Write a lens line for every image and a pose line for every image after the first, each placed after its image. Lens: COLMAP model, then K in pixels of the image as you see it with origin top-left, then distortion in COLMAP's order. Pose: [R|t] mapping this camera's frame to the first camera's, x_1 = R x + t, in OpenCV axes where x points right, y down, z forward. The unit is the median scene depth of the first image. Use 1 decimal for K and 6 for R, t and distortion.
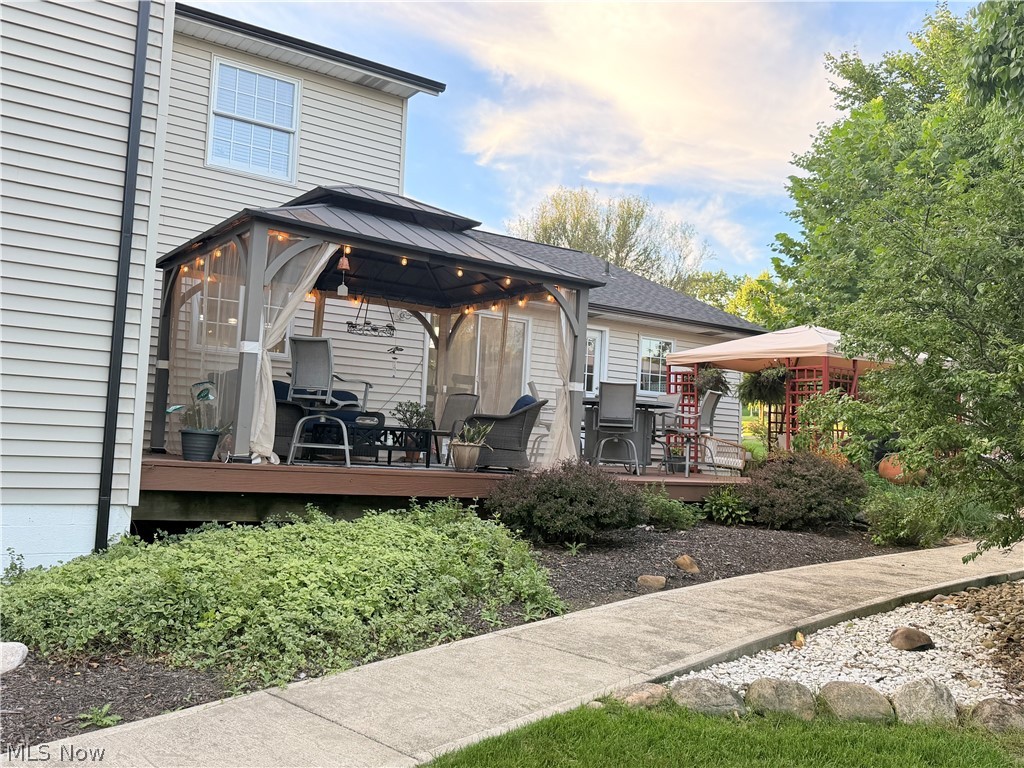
lens RADIAL K [[899.2, 0, 514.2], [0, 899.2, 390.7], [0, 0, 1]] dist [0.073059, -0.058877]
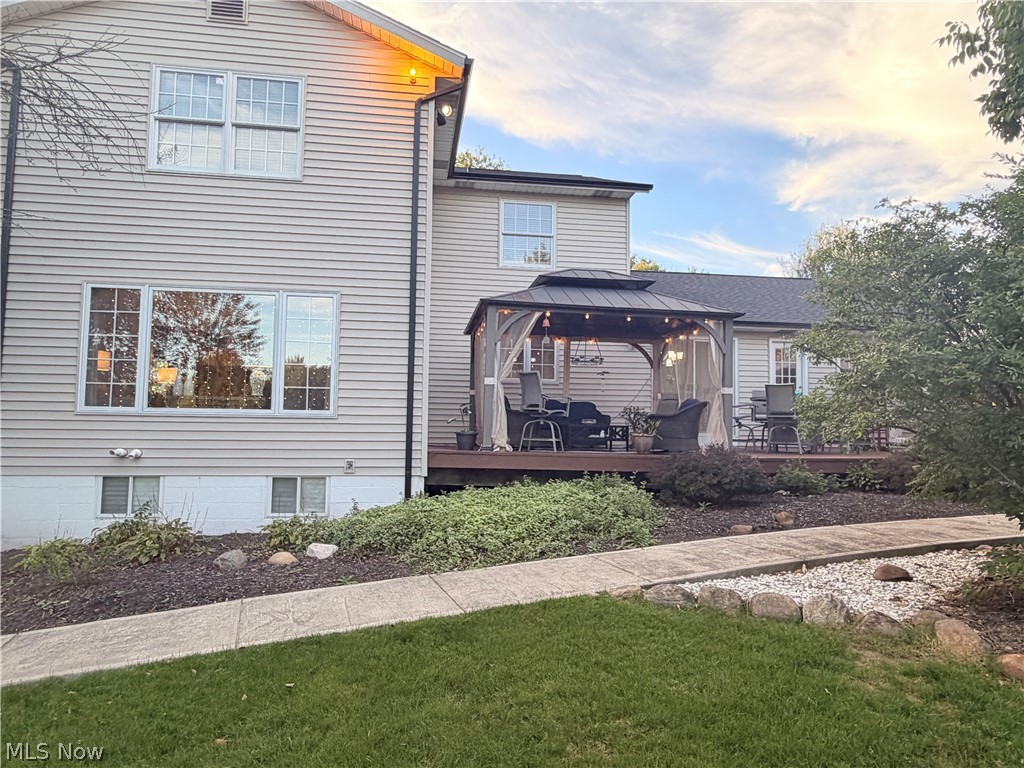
lens RADIAL K [[664.9, 0, 510.7], [0, 664.9, 379.1], [0, 0, 1]] dist [-0.030491, 0.006613]
pose [[0.894228, -0.069458, -0.442191, 0.264417], [0.057249, 0.997521, -0.040915, 0.000915], [0.443936, 0.011272, 0.895987, -0.065589]]
